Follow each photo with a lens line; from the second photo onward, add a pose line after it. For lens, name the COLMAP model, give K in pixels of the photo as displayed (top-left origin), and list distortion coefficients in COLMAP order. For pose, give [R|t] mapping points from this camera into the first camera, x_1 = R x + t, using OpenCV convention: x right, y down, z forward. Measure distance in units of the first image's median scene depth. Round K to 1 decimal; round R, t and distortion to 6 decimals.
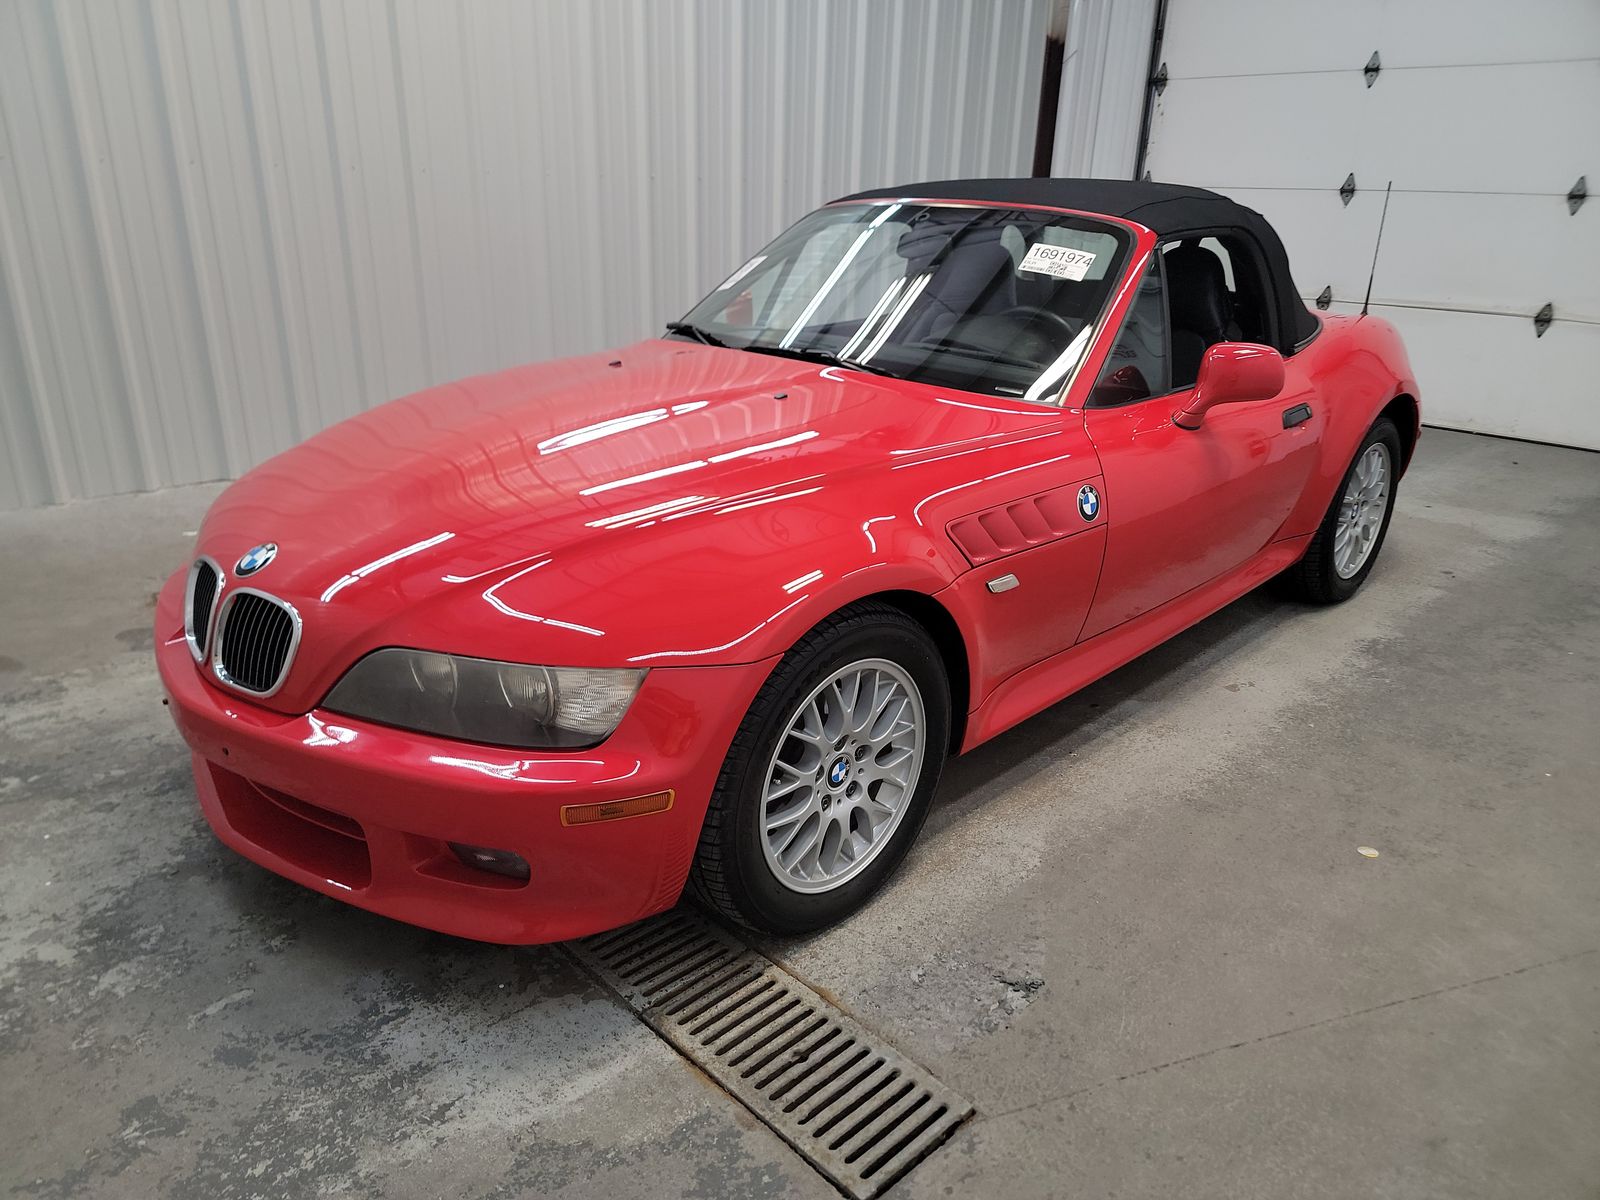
lens RADIAL K [[1116.0, 0, 791.7], [0, 1116.0, 594.7], [0, 0, 1]] dist [0.078087, -0.066988]
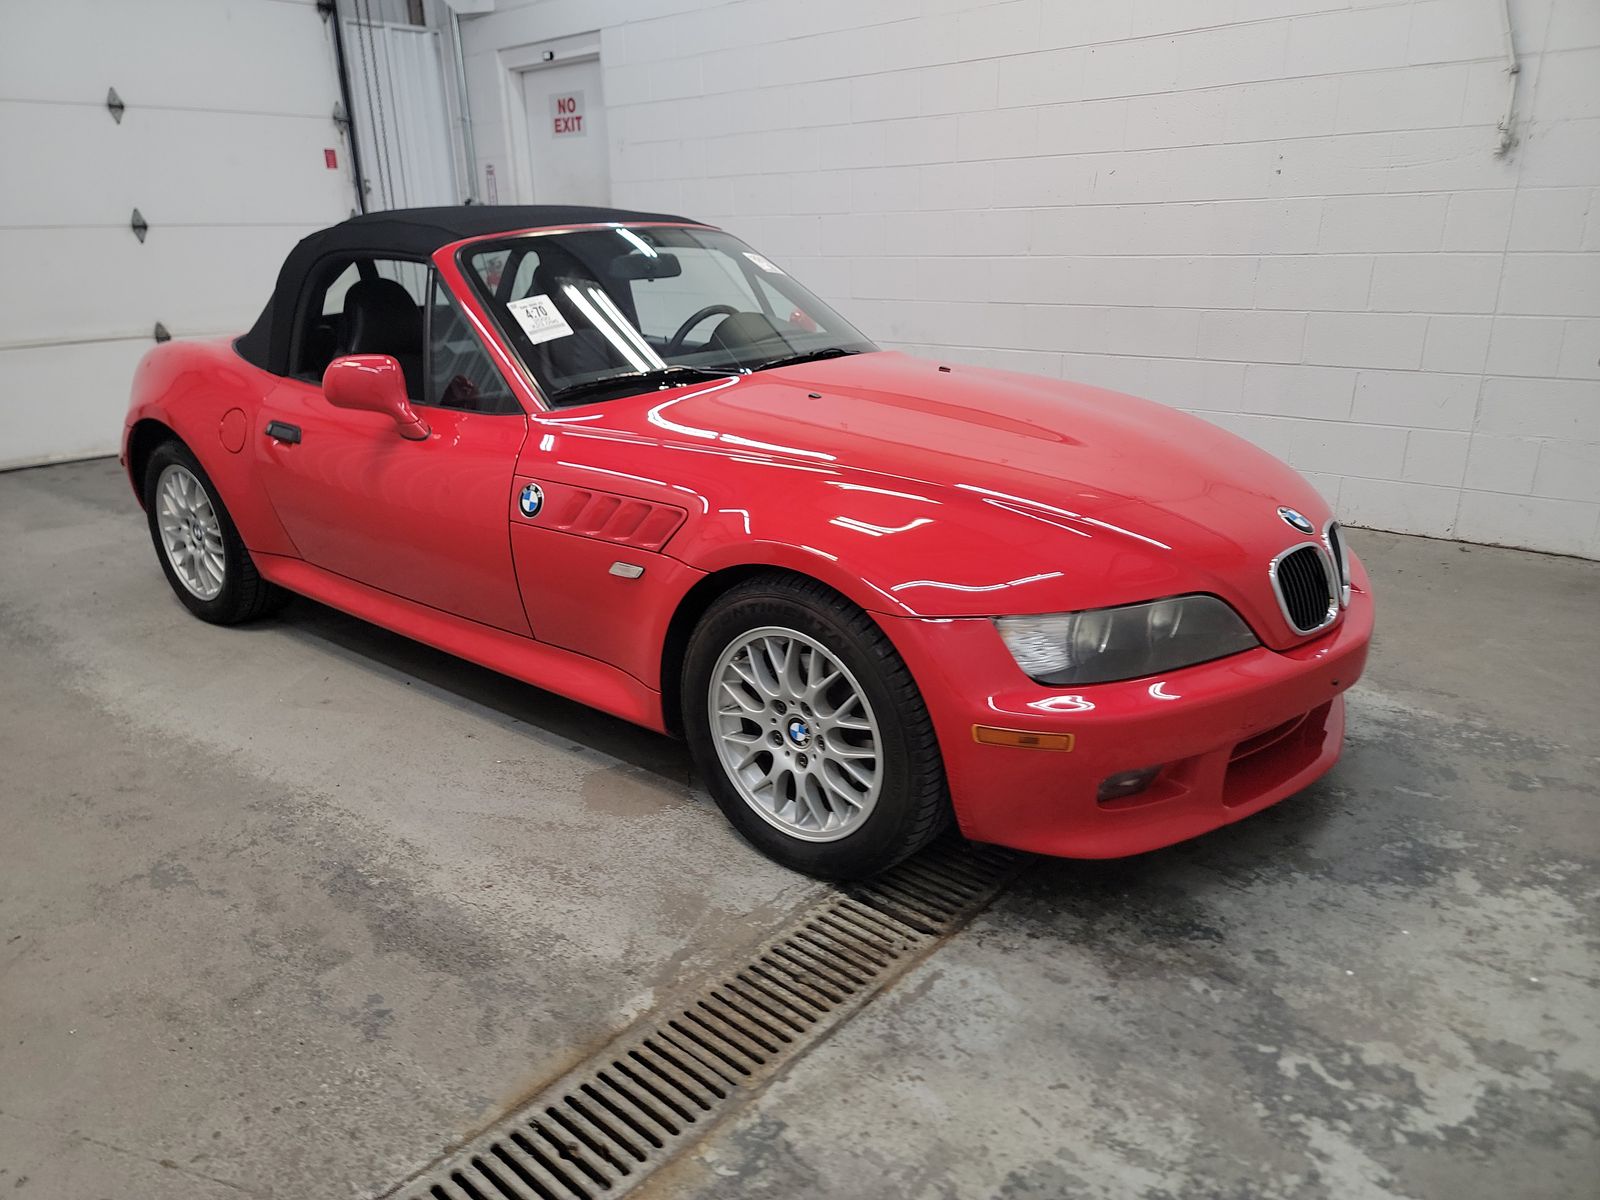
lens RADIAL K [[1126.7, 0, 800.0], [0, 1126.7, 600.0], [0, 0, 1]] dist [0.057582, -0.045228]
pose [[-0.084693, -0.335927, 0.938073, -1.486592], [0.373638, 0.862051, 0.342436, -0.513403], [-0.923700, 0.379501, 0.052505, 1.393761]]
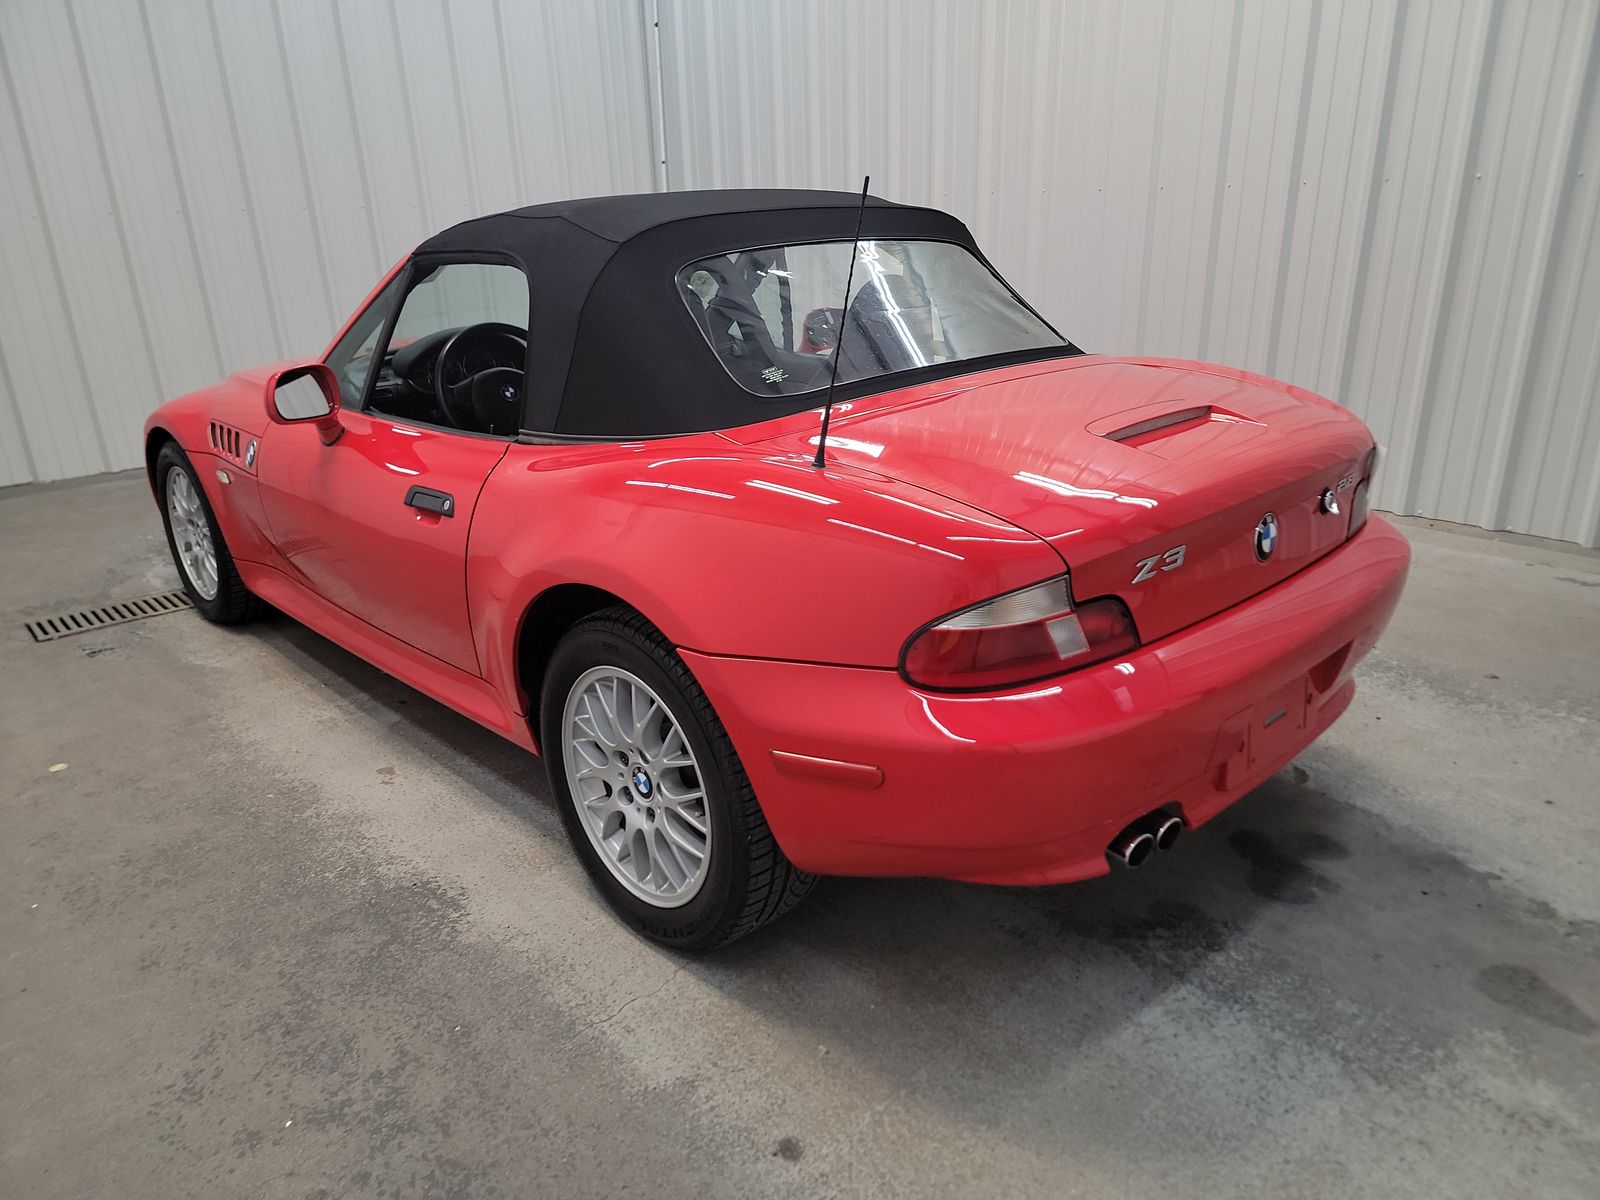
lens RADIAL K [[1126.7, 0, 800.0], [0, 1126.7, 600.0], [0, 0, 1]] dist [0.057582, -0.045228]
pose [[-0.032969, 0.316144, -0.948138, 1.744817], [-0.336909, 0.889615, 0.308345, -0.612474], [0.940960, 0.329603, 0.077182, 1.780934]]
